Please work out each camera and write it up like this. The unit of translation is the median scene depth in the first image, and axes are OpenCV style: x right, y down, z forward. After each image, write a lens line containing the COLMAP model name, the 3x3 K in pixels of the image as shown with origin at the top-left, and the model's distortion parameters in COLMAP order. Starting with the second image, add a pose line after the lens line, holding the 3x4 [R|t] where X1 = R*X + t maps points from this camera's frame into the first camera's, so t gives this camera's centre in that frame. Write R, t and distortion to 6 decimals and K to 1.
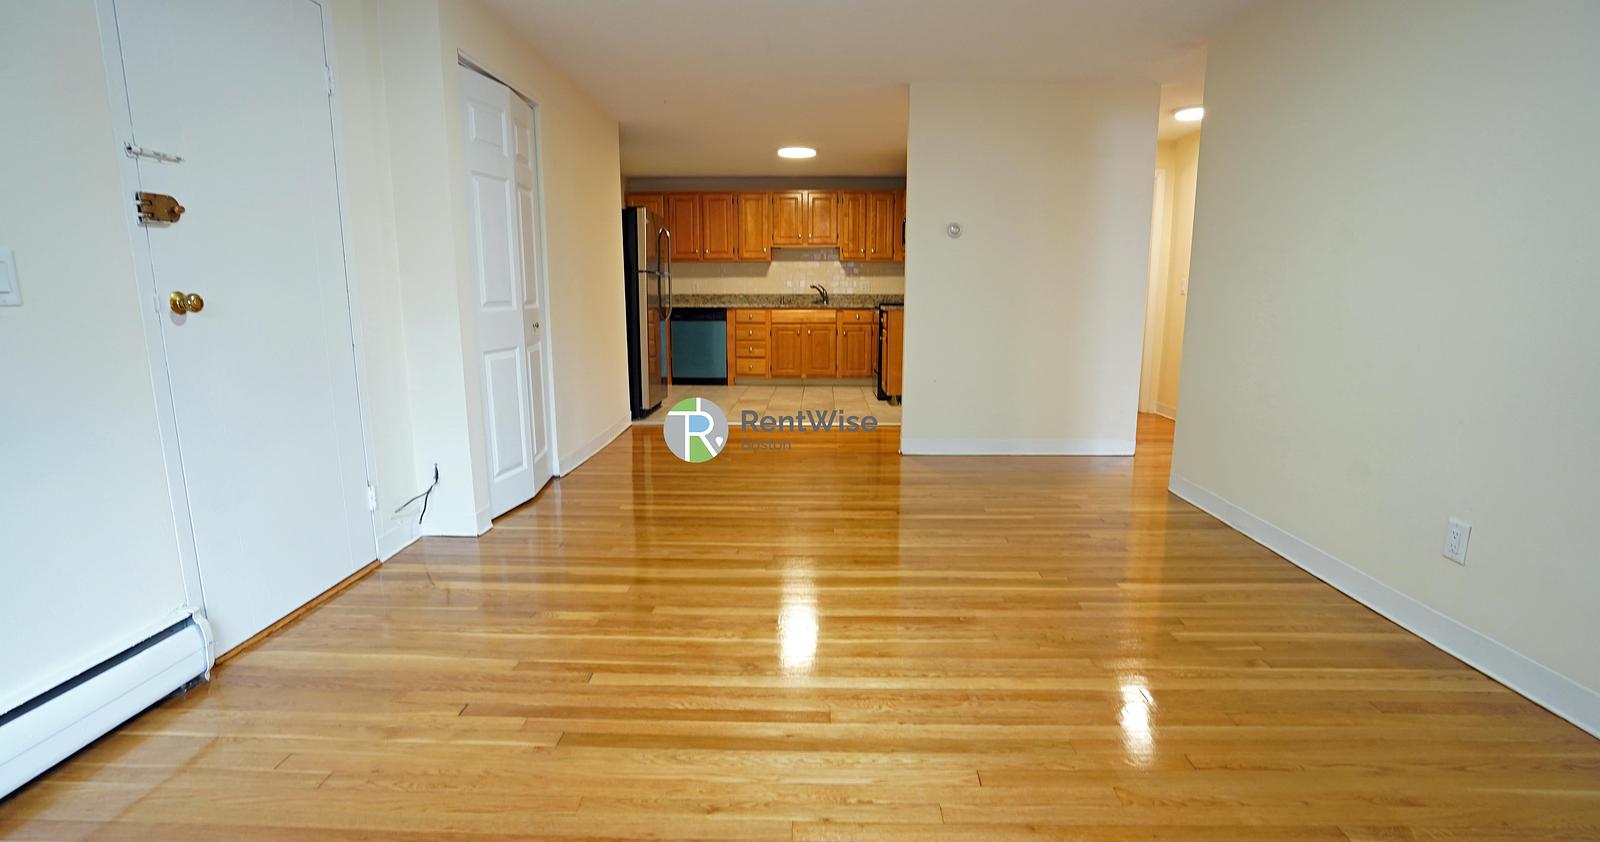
lens RADIAL K [[751.8, 0, 808.6], [0, 751.8, 420.2], [0, 0, 1]] dist [-0.046902, 0.001045]
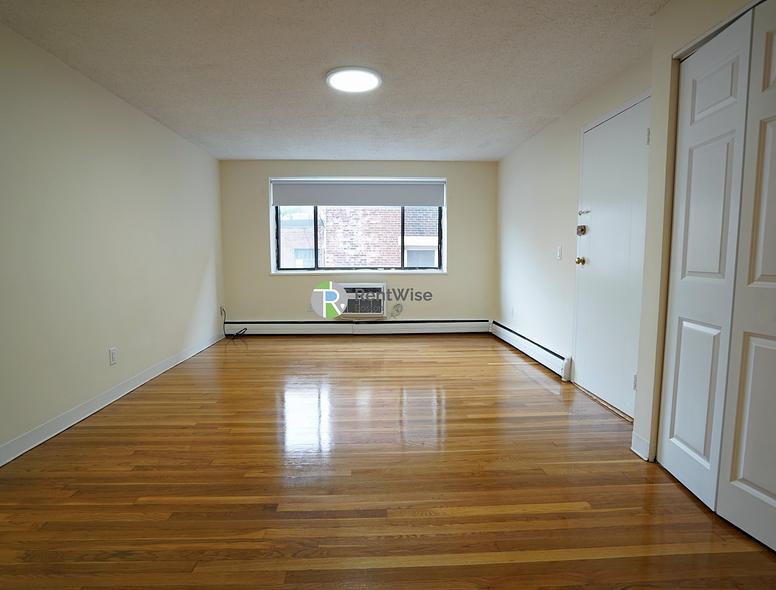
lens RADIAL K [[411.6, 0, 389.3], [0, 411.6, 294.5], [0, 0, 1]] dist [-0.056953, 0.026477]
pose [[-0.997600, 0.006201, -0.068968, 0.012450], [-0.013066, 0.961235, 0.275422, -0.192181], [0.068003, 0.275662, -0.958846, 1.041794]]
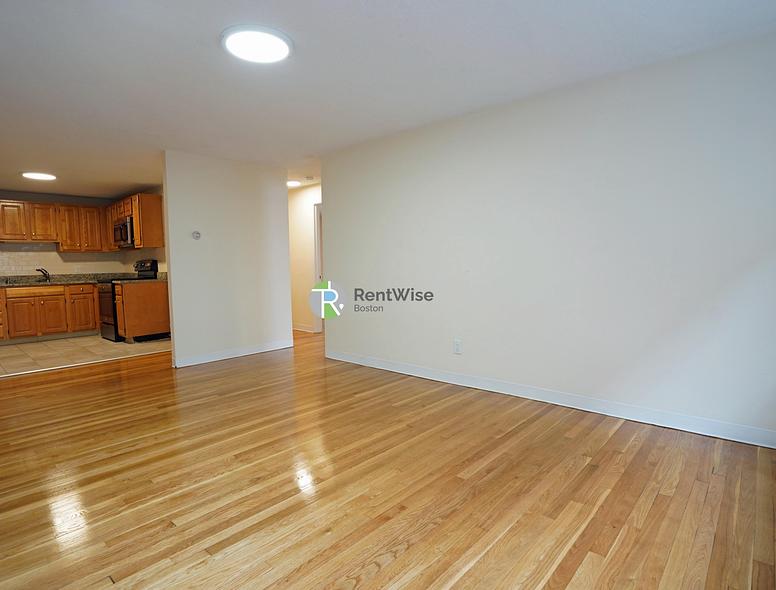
lens RADIAL K [[434.1, 0, 389.0], [0, 434.1, 293.2], [0, 0, 1]] dist [-0.036468, 0.001819]
pose [[0.648635, -0.065786, 0.758251, -0.270698], [0.150648, 0.987644, -0.043181, -0.005696], [-0.746041, 0.142238, 0.650531, 0.018203]]
